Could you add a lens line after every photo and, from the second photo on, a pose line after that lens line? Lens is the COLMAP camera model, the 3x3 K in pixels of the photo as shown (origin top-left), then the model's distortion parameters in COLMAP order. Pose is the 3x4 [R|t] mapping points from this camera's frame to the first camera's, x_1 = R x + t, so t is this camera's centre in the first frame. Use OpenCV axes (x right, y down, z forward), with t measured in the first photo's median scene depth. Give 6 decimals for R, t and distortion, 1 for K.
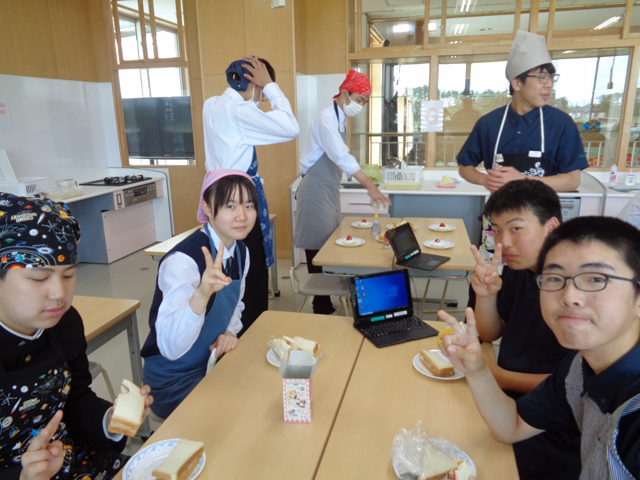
lens RADIAL K [[453.5, 0, 320.0], [0, 453.5, 240.0], [0, 0, 1]] dist [0.002459, 0.001267]
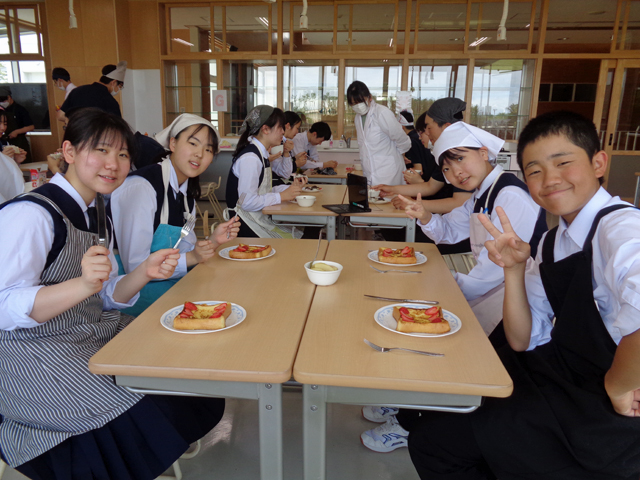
lens RADIAL K [[453.5, 0, 320.0], [0, 453.5, 240.0], [0, 0, 1]] dist [0.002459, 0.001267]
pose [[0.991204, -0.016238, 0.131345, 0.344769], [0.017097, 0.999839, -0.005414, 0.165250], [-0.131236, 0.007612, 0.991322, -0.422882]]
